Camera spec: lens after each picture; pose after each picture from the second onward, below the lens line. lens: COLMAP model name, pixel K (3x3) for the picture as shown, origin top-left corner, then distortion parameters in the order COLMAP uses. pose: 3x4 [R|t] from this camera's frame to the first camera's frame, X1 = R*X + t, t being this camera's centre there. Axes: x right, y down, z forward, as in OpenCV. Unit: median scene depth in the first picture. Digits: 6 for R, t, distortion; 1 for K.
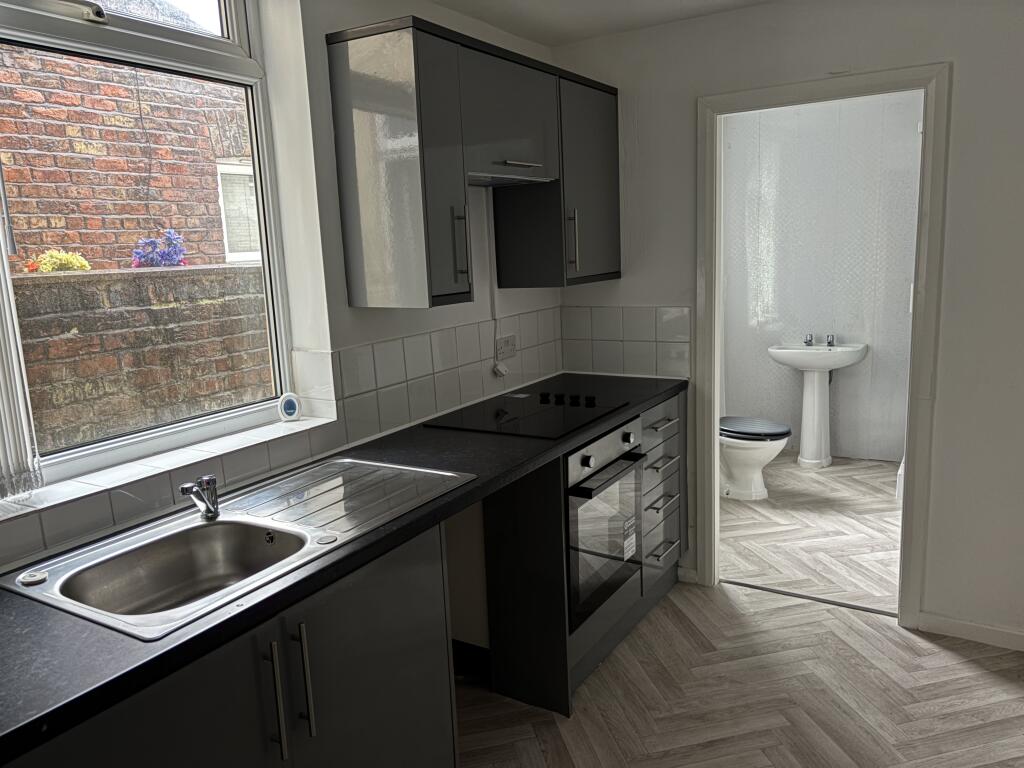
lens RADIAL K [[762.0, 0, 509.1], [0, 762.0, 380.6], [0, 0, 1]] dist [0.022924, -0.050690]
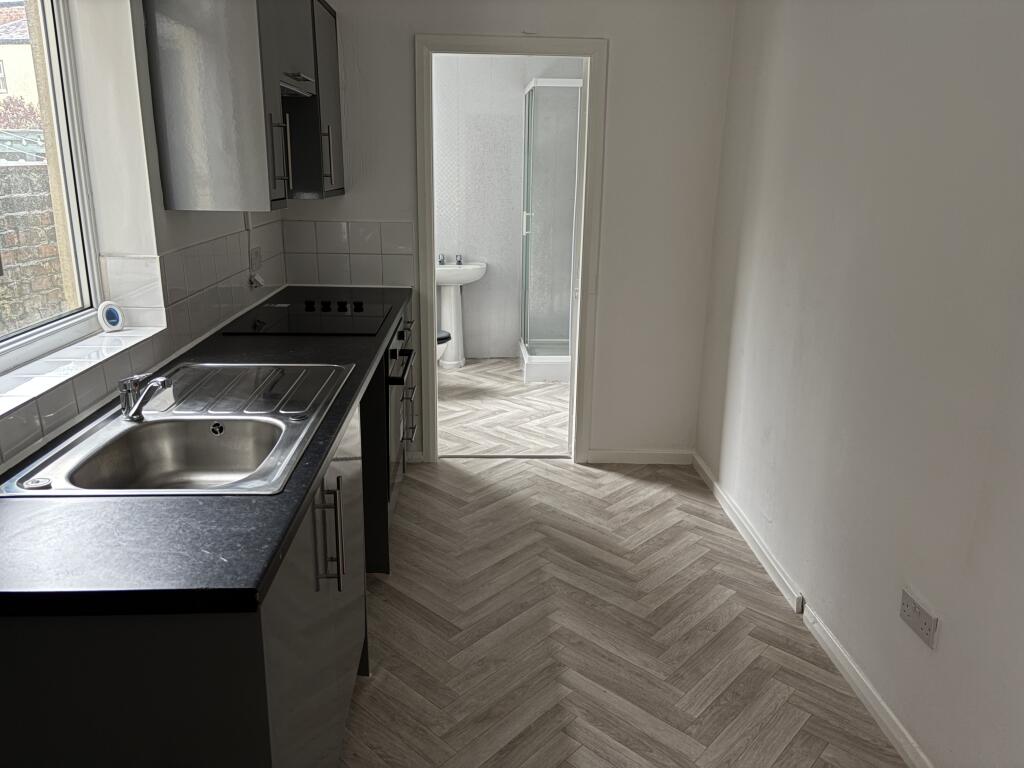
lens RADIAL K [[762.0, 0, 514.6], [0, 762.0, 385.2], [0, 0, 1]] dist [0.022924, -0.050690]
pose [[0.816569, -0.100067, 0.568509, -0.324663], [0.048501, 0.993271, 0.105168, 0.033644], [-0.575207, -0.058304, 0.815927, -0.037624]]
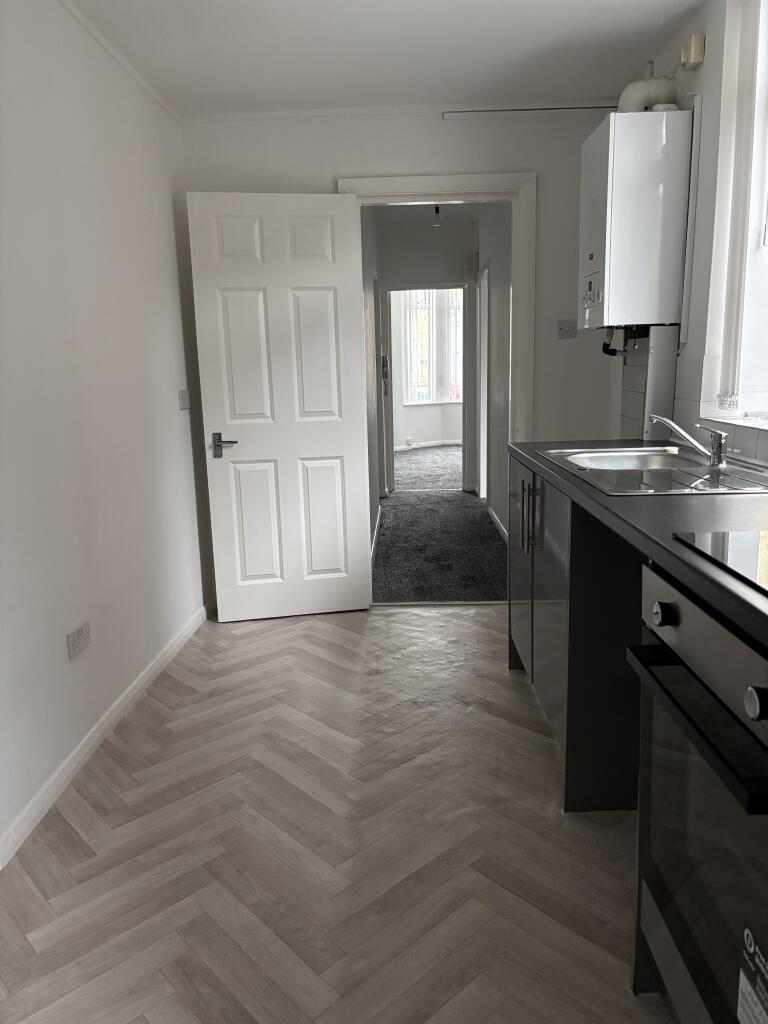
lens RADIAL K [[762.0, 0, 384.6], [0, 762.0, 513.4], [0, 0, 1]] dist [0.022924, -0.050690]
pose [[-0.850548, 0.156731, -0.502000, 0.411651], [-0.033459, 0.936496, 0.349077, -0.098645], [0.524832, 0.313703, -0.791291, 1.039529]]
